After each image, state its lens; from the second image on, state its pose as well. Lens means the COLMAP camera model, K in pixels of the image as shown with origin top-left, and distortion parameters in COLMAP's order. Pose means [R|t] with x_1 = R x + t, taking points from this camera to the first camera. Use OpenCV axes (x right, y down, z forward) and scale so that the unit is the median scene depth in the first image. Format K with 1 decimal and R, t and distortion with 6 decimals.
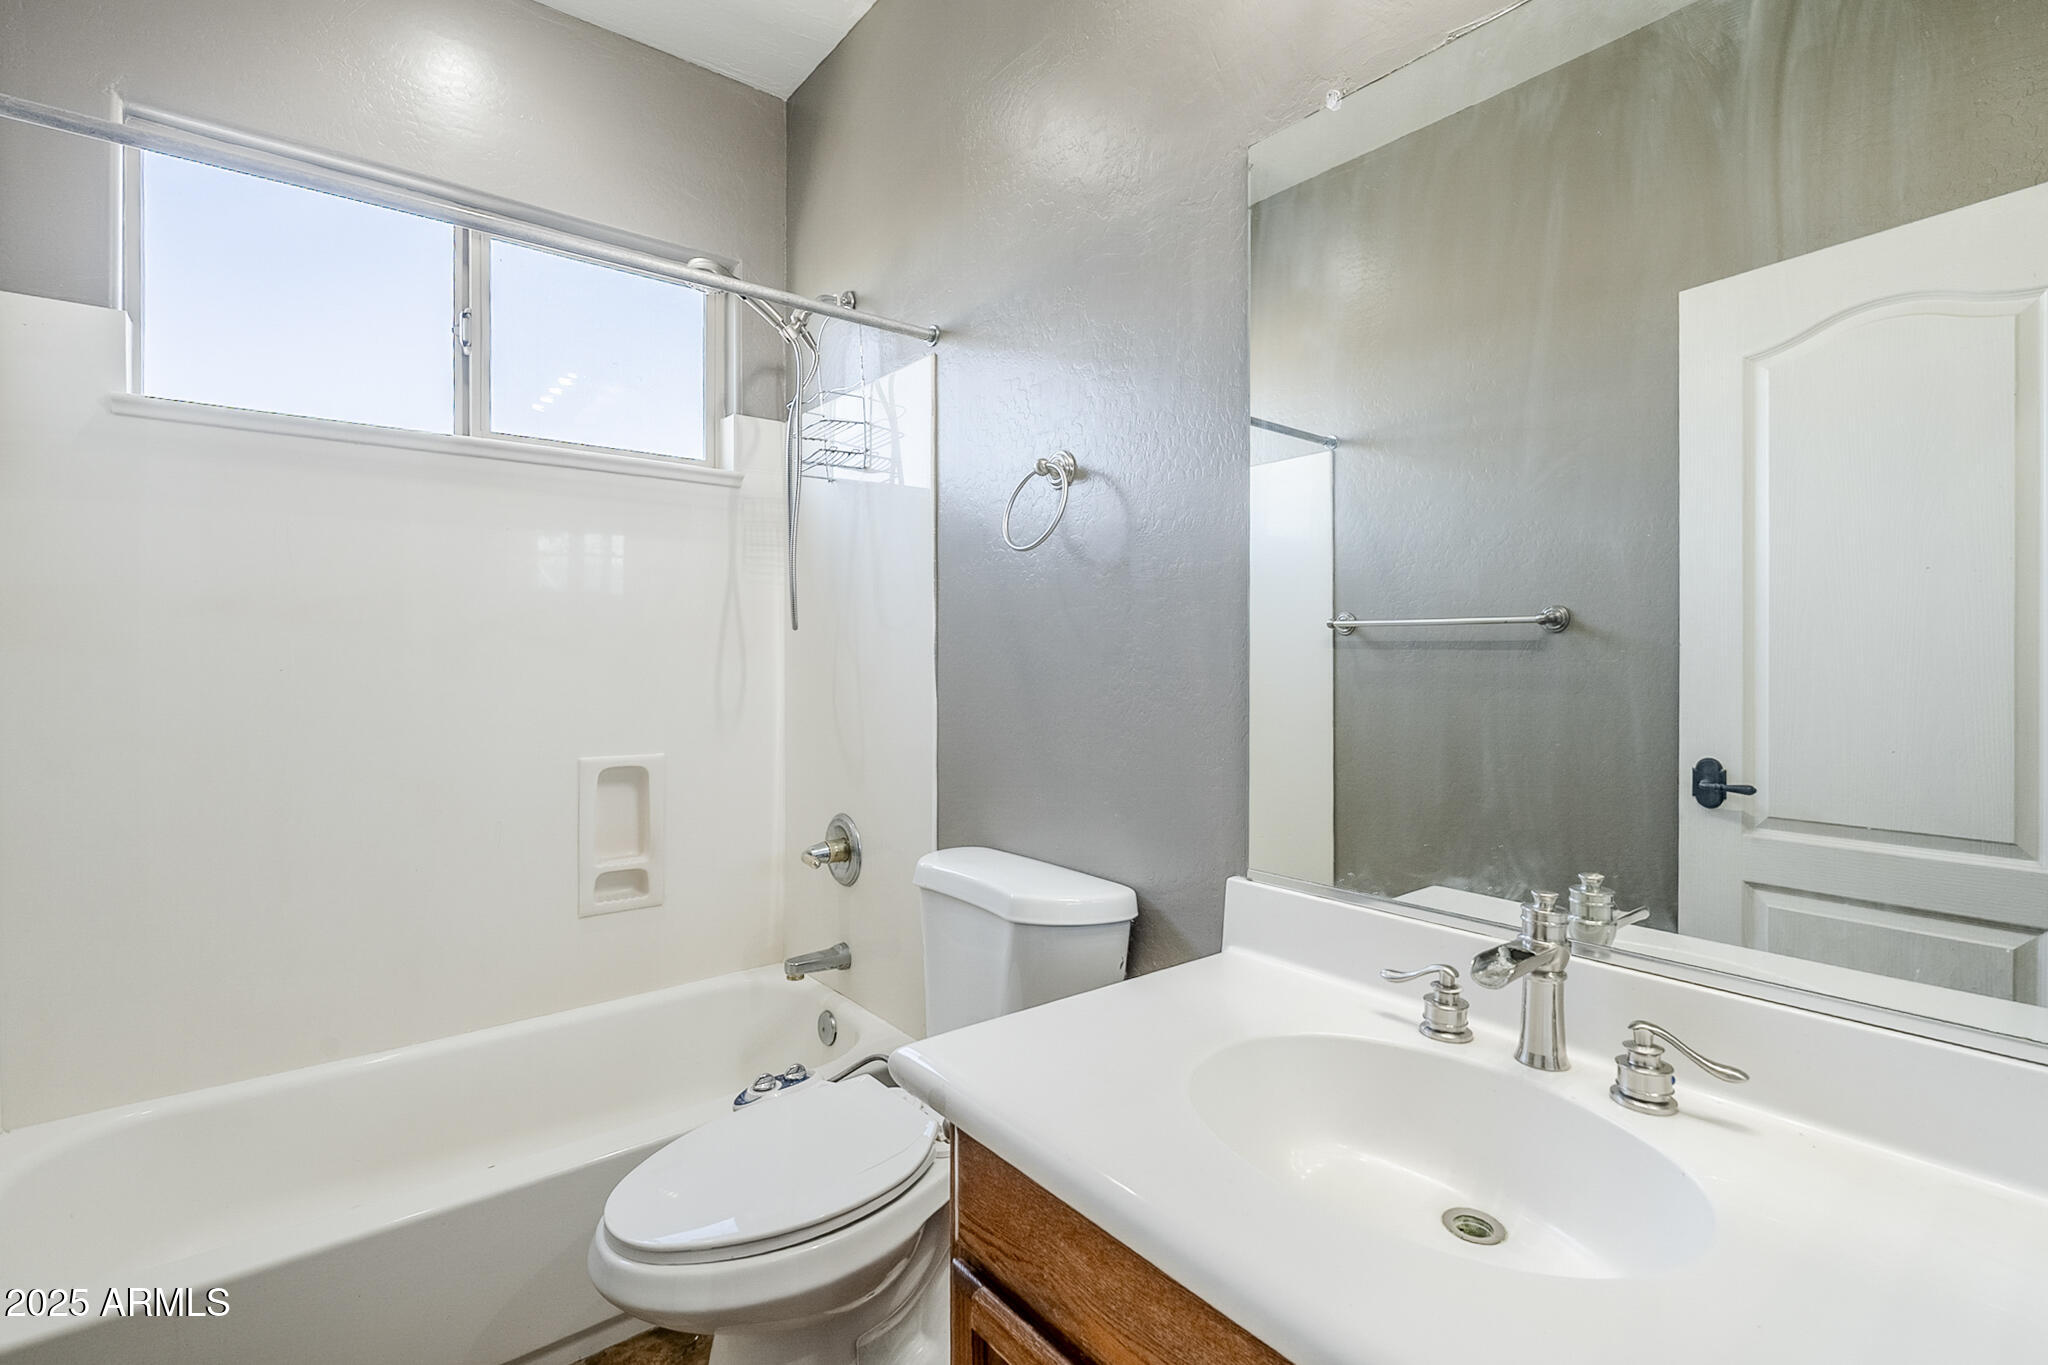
lens RADIAL K [[928.1, 0, 1019.3], [0, 928.1, 668.3], [0, 0, 1]] dist [-0.002596, -0.000169]
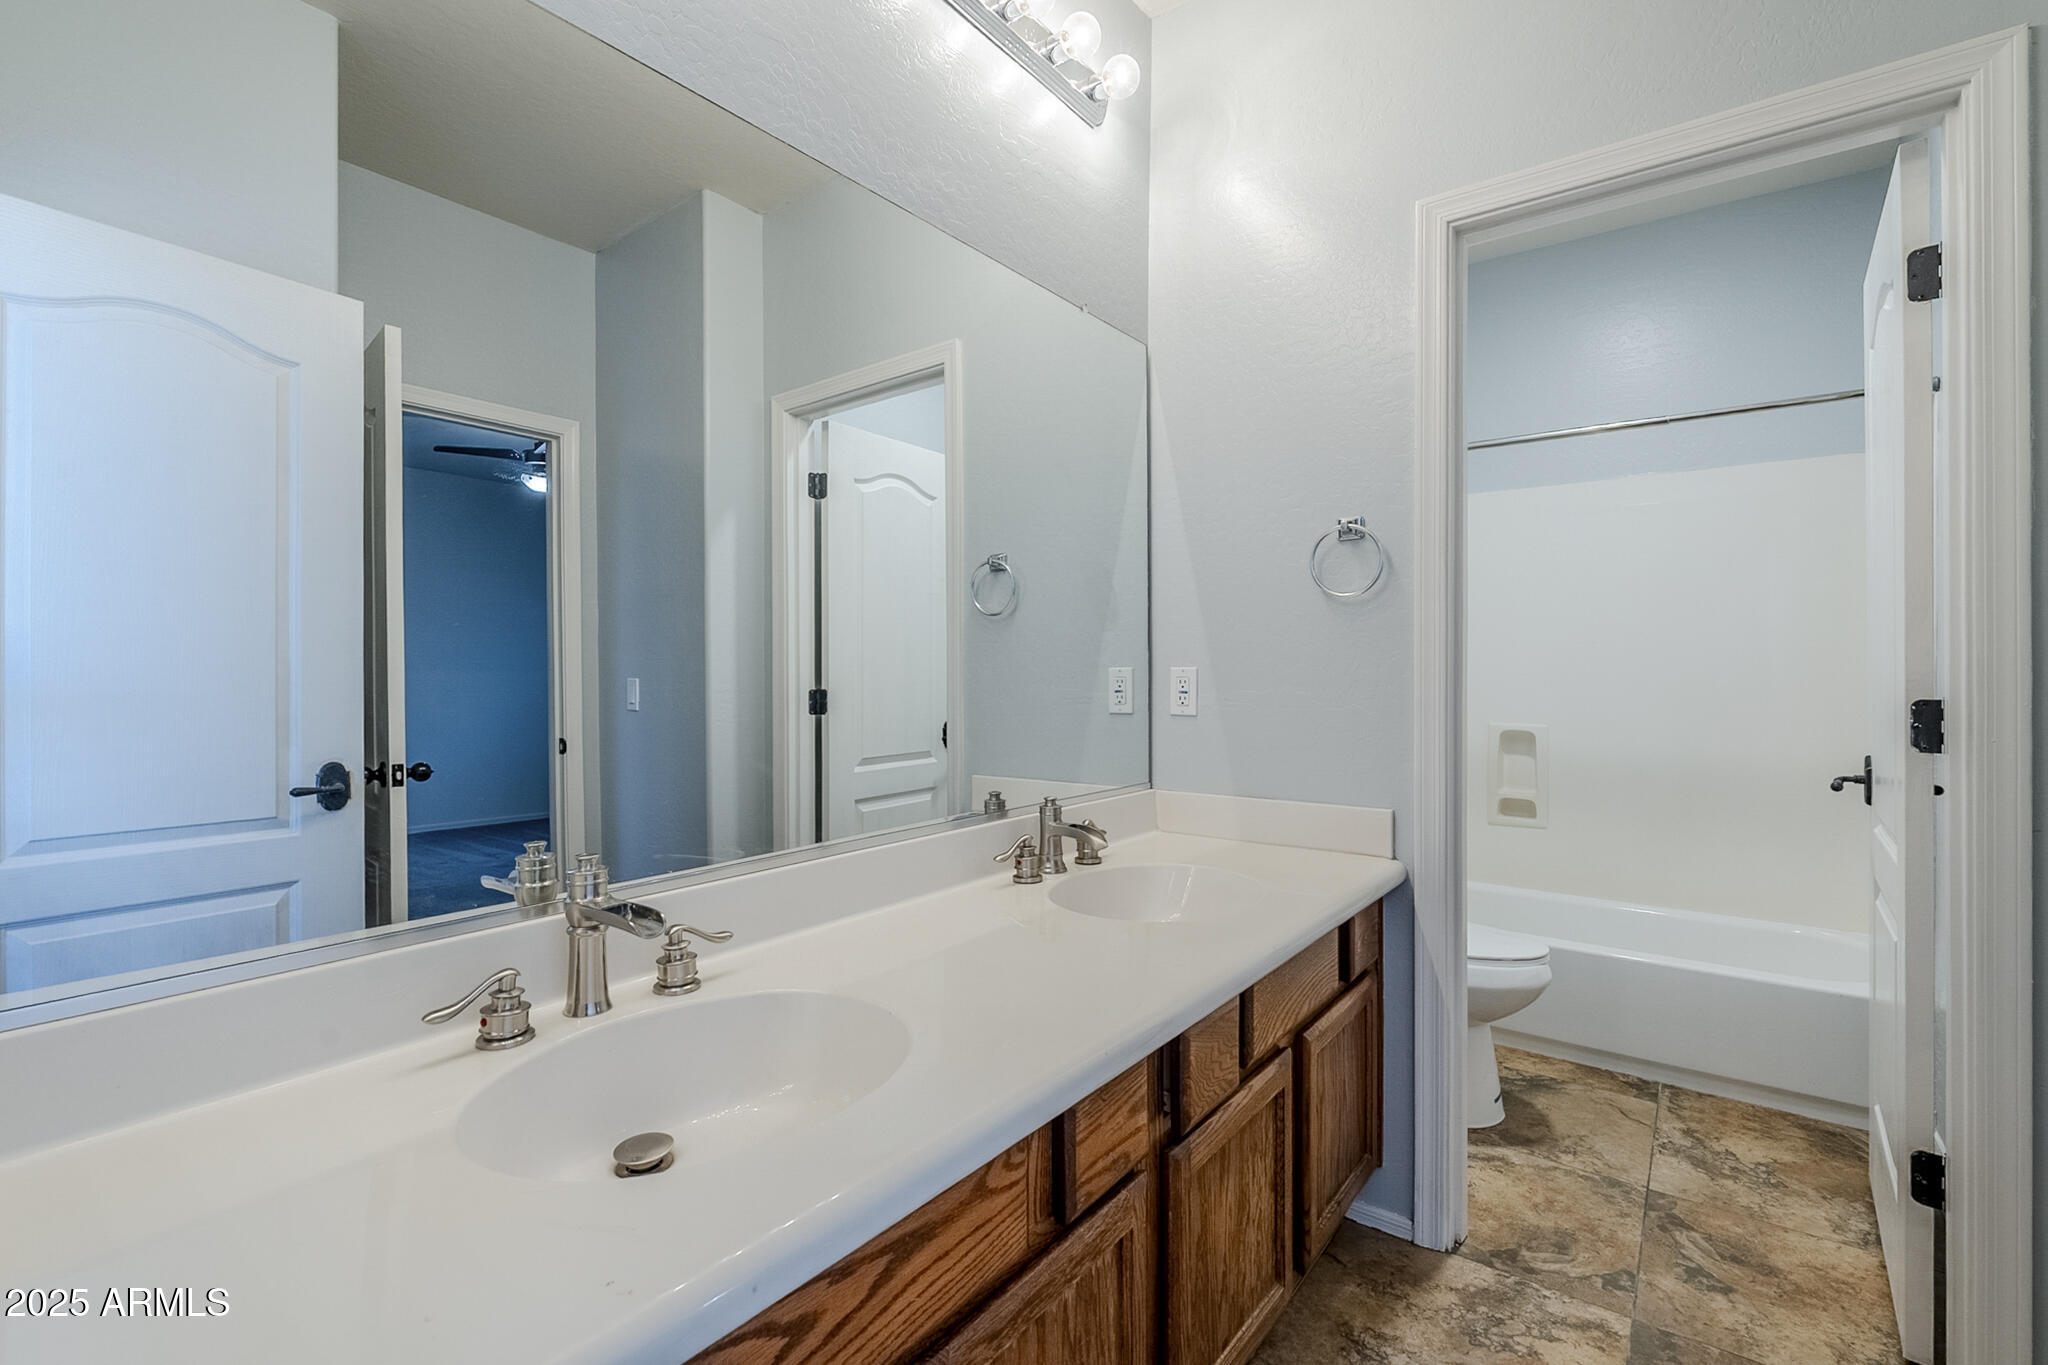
lens RADIAL K [[928.1, 0, 1016.8], [0, 928.1, 679.3], [0, 0, 1]] dist [-0.002596, -0.000169]
pose [[-0.267267, -0.005339, 0.963608, -0.636956], [0.009244, 0.999924, 0.008105, 0.041006], [-0.963578, 0.011074, -0.267198, 0.871598]]
